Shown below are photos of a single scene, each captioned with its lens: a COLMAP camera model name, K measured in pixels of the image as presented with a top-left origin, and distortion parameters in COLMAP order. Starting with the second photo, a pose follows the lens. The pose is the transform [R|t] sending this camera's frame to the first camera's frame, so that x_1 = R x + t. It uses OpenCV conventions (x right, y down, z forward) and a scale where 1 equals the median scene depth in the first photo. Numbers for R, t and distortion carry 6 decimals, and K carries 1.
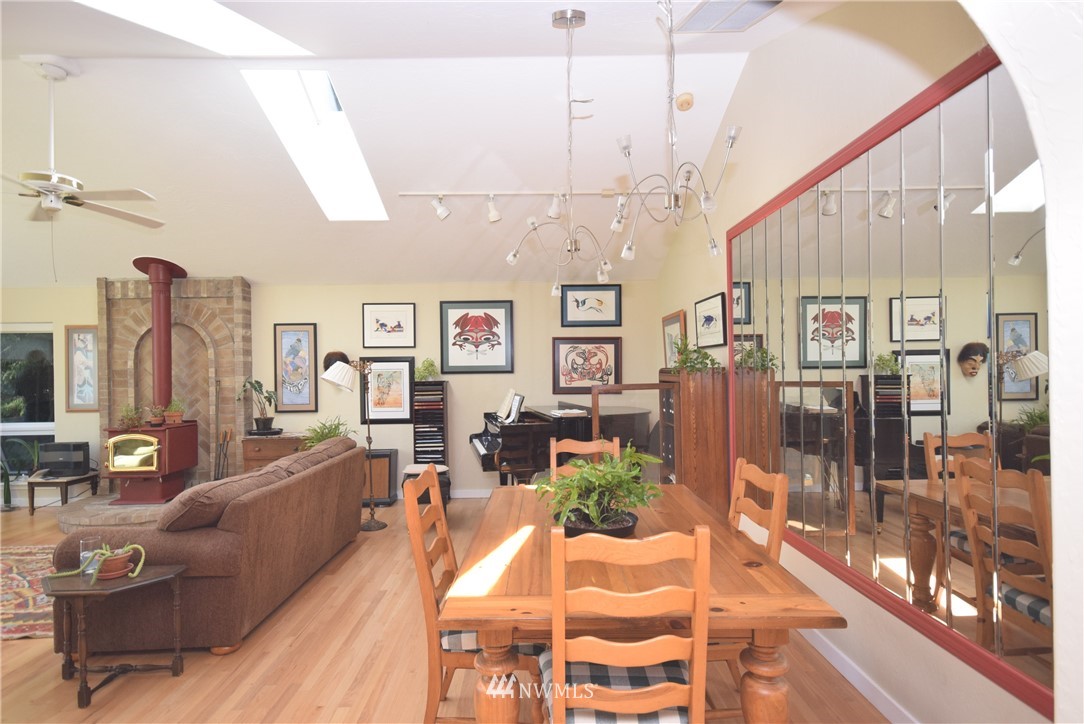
lens RADIAL K [[553.0, 0, 534.8], [0, 553.0, 368.4], [0, 0, 1]] dist [0.028022, -0.000145]
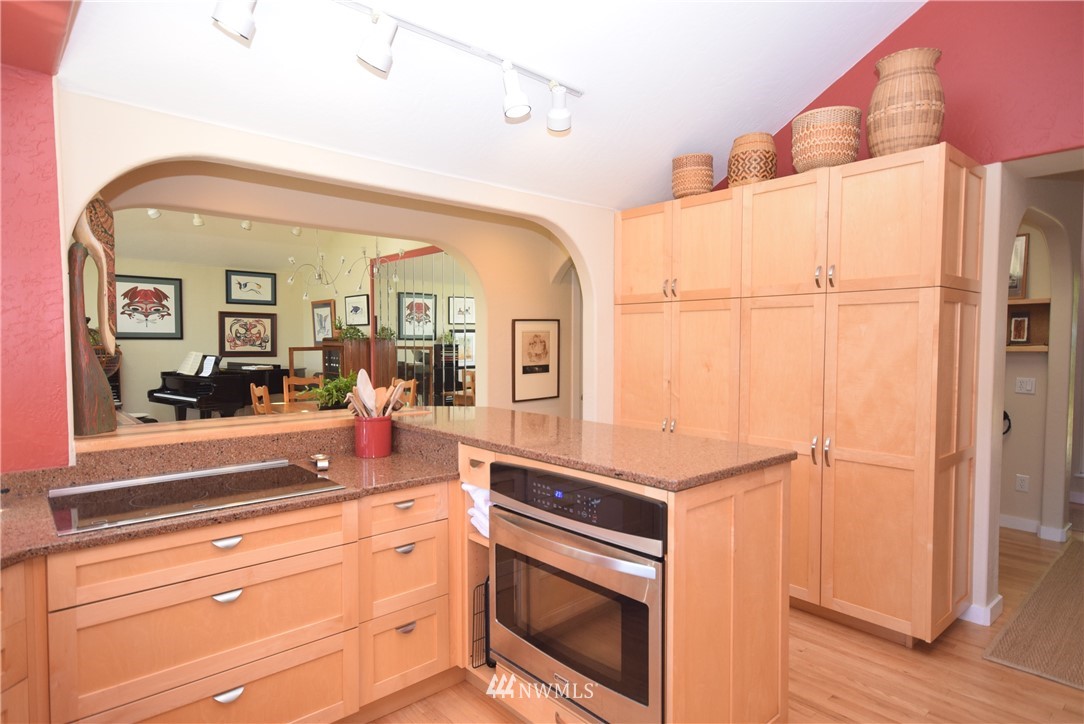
lens RADIAL K [[612.8, 0, 542.0], [0, 612.8, 362.0], [0, 0, 1]] dist [0.051470, 0.000408]
pose [[0.751966, -0.008180, 0.659151, -0.356347], [-0.014035, 0.999498, 0.028415, 0.008231], [-0.659052, -0.030619, 0.751474, -0.555818]]
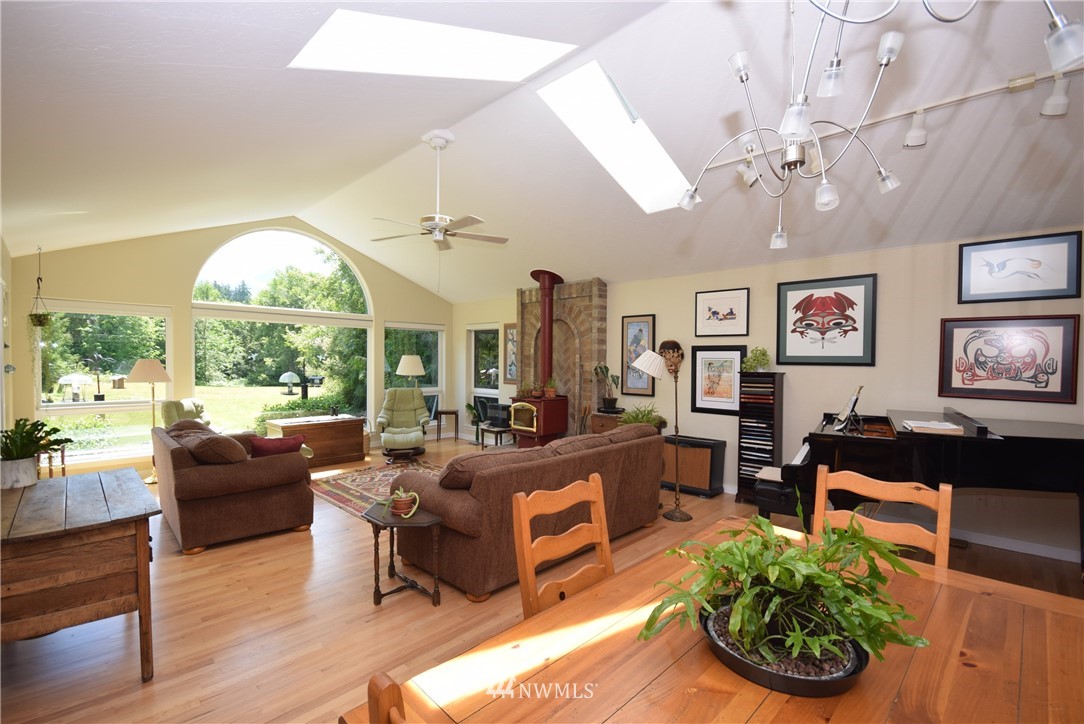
lens RADIAL K [[478.7, 0, 536.4], [0, 478.7, 368.1], [0, 0, 1]] dist [0.003682, -0.007422]
pose [[0.712070, 0.034132, -0.701278, 0.099696], [-0.016160, 0.999350, 0.032231, -0.003128], [0.701922, -0.011618, 0.712159, 0.179171]]
